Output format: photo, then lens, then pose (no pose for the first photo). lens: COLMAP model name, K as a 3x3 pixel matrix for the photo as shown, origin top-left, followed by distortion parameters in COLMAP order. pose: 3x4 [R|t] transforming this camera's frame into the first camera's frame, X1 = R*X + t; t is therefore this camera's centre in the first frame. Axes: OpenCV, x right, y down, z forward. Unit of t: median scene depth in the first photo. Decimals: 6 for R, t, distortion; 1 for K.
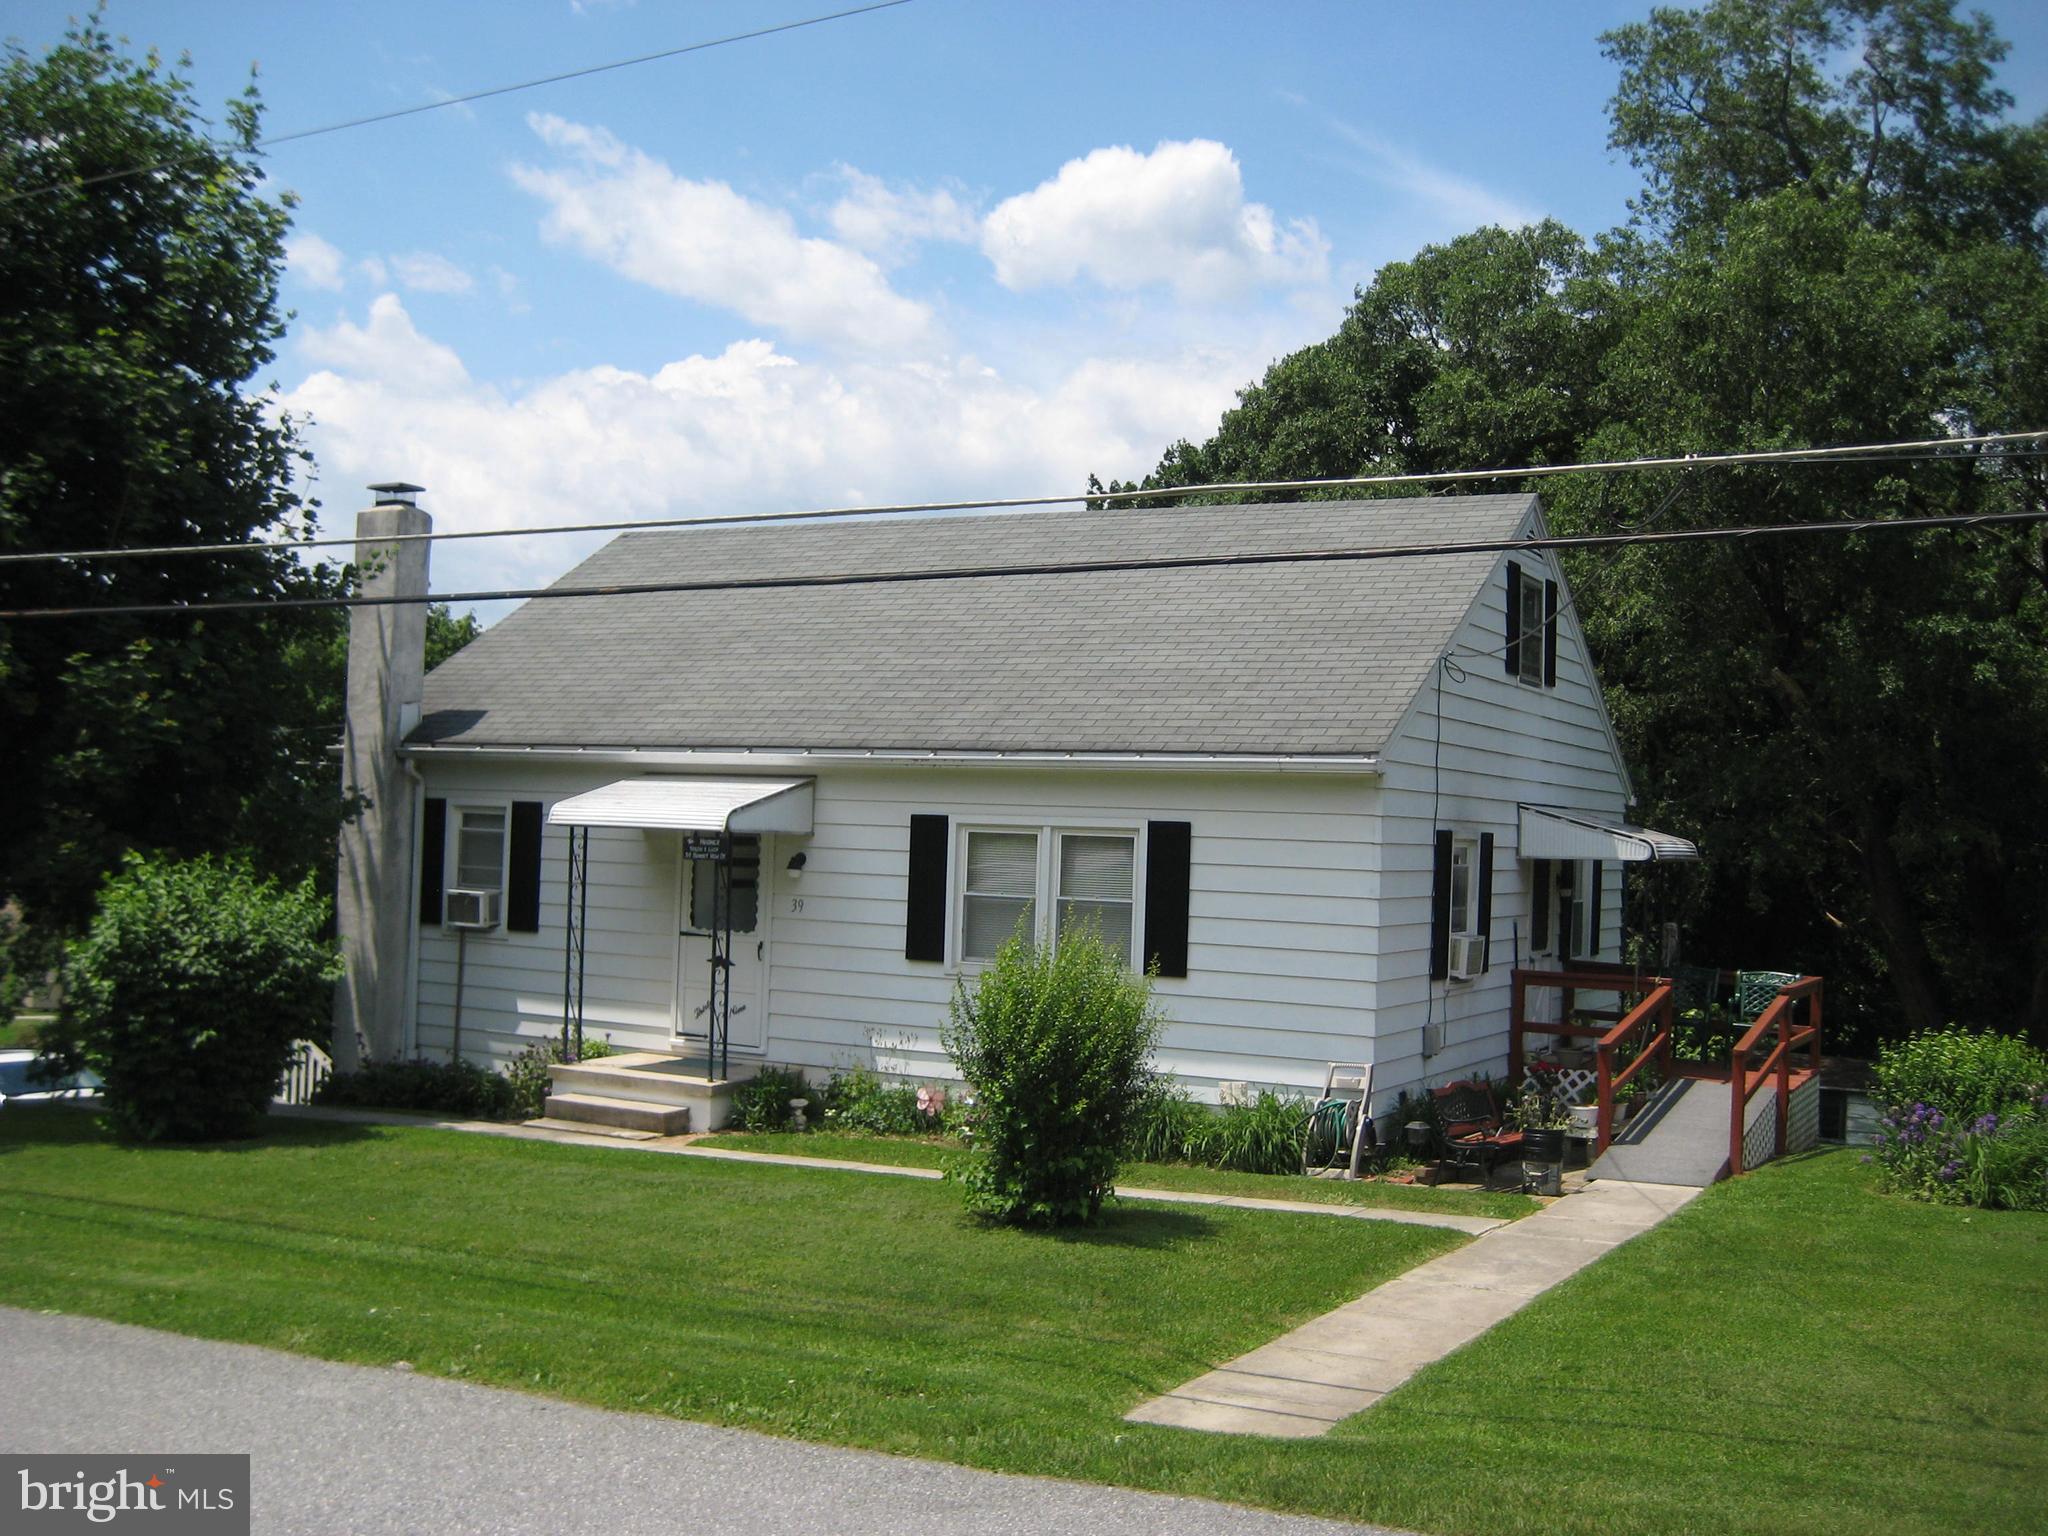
lens RADIAL K [[2126.6, 0, 1024.0], [0, 2126.6, 768.0], [0, 0, 1]] dist [-0.174523, 0.223963]
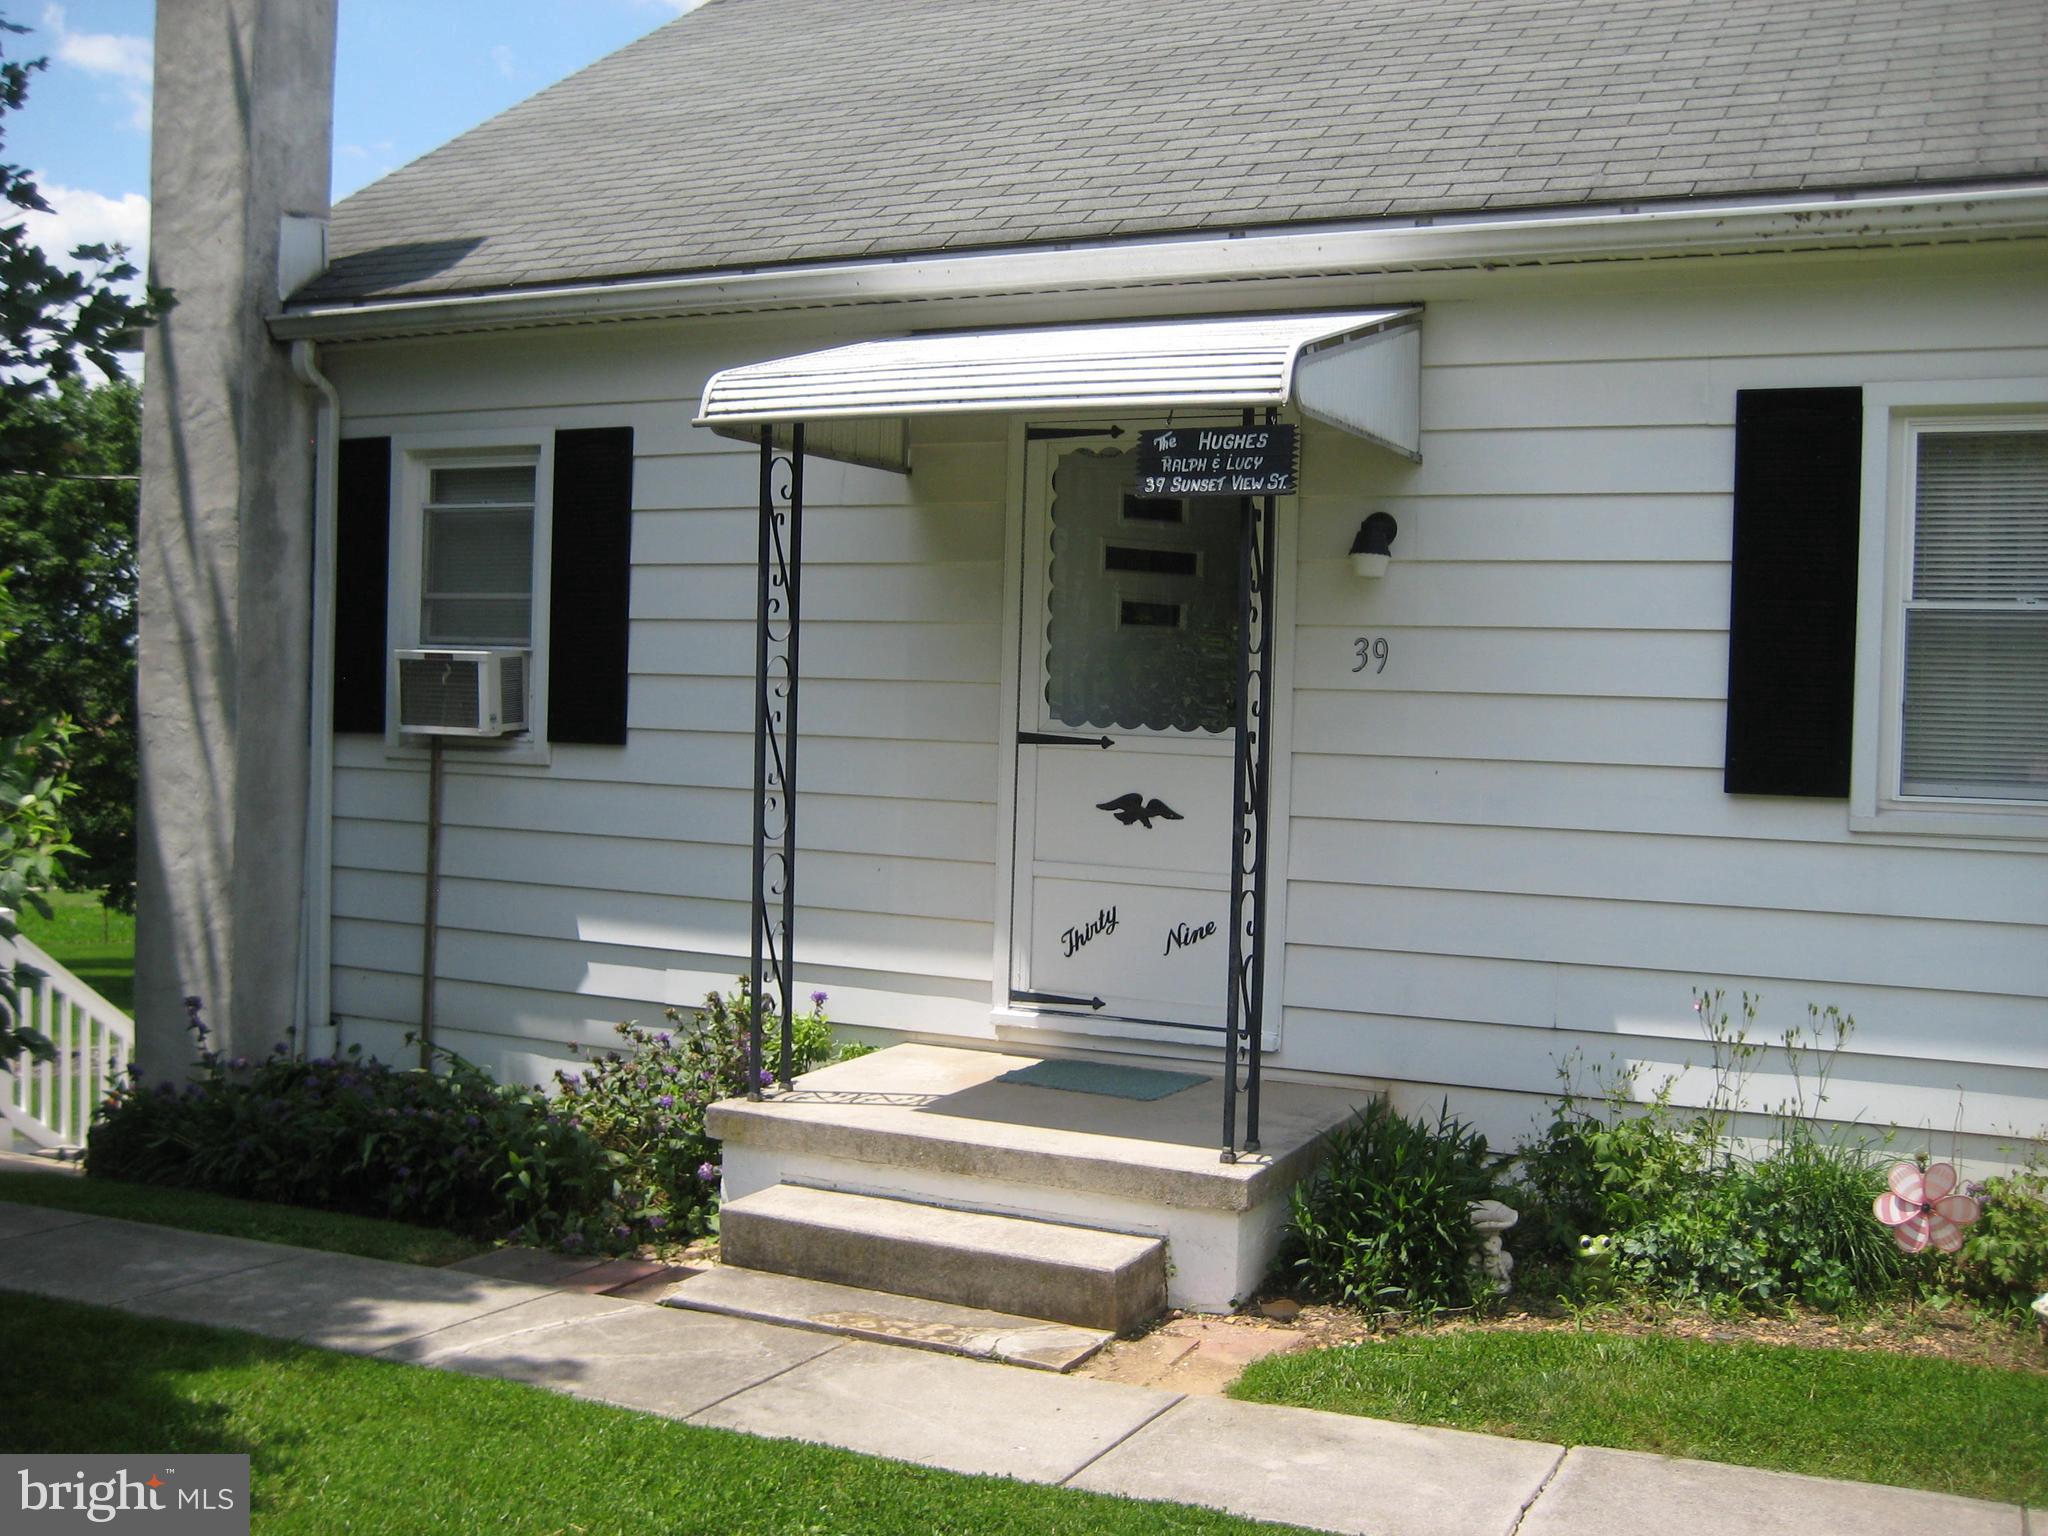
lens RADIAL K [[2126.6, 0, 1024.0], [0, 2126.6, 768.0], [0, 0, 1]] dist [-0.174523, 0.223963]
pose [[0.999045, -0.010088, 0.042519, -0.176579], [0.007169, 0.997642, 0.068252, 0.056714], [-0.043107, -0.067882, 0.996762, 0.606355]]
